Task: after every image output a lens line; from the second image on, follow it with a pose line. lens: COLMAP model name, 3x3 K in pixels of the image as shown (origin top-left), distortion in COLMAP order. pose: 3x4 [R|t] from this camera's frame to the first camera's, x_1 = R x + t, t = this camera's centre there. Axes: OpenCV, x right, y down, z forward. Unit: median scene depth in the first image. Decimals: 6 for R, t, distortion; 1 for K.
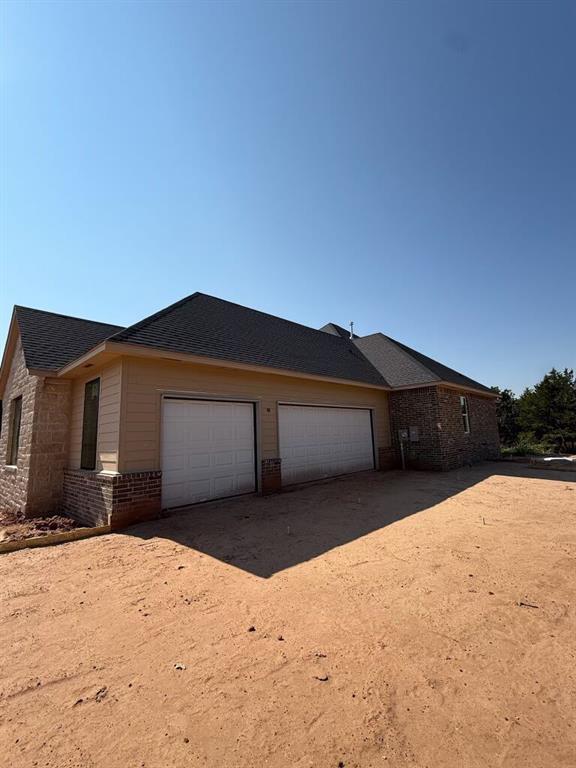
lens RADIAL K [[338.1, 0, 283.7], [0, 338.1, 381.3], [0, 0, 1]] dist [0.002081, 0.000340]
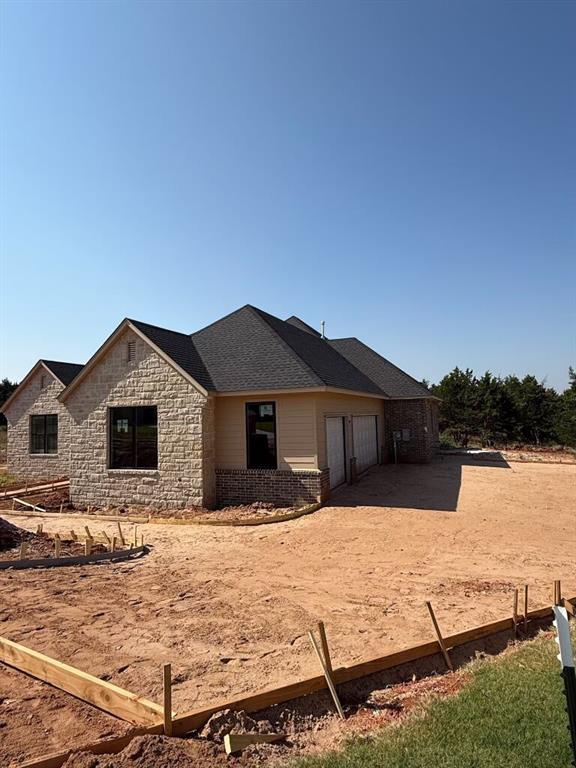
lens RADIAL K [[460.4, 0, 287.9], [0, 460.4, 383.8], [0, 0, 1]] dist [-0.002776, -0.000650]
pose [[0.924336, 0.038192, 0.379662, -0.649151], [-0.067509, 0.995651, 0.064201, -0.109973], [-0.375559, -0.084973, 0.922895, -0.381912]]
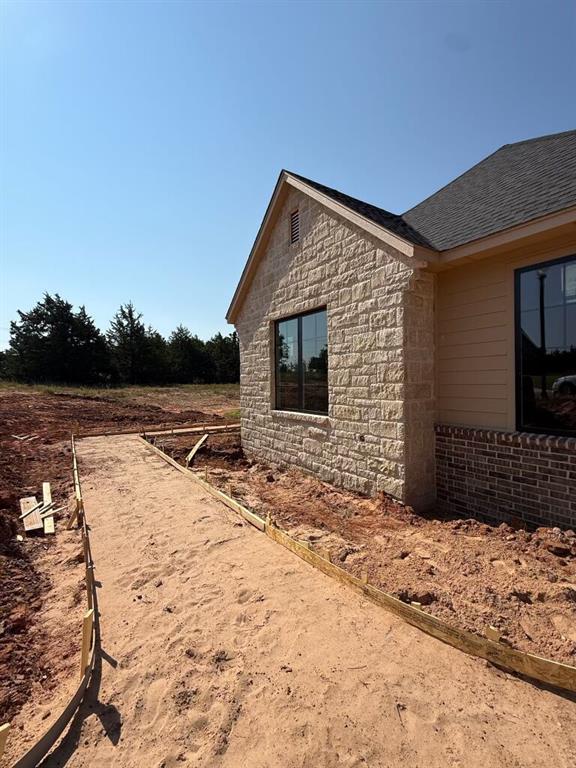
lens RADIAL K [[338.1, 0, 287.9], [0, 338.1, 376.6], [0, 0, 1]] dist [0.002081, 0.000340]
pose [[0.977727, 0.030289, -0.207682, -0.481196], [0.001082, 0.988791, 0.149302, 0.052093], [0.209876, -0.146201, 0.966735, 0.237272]]
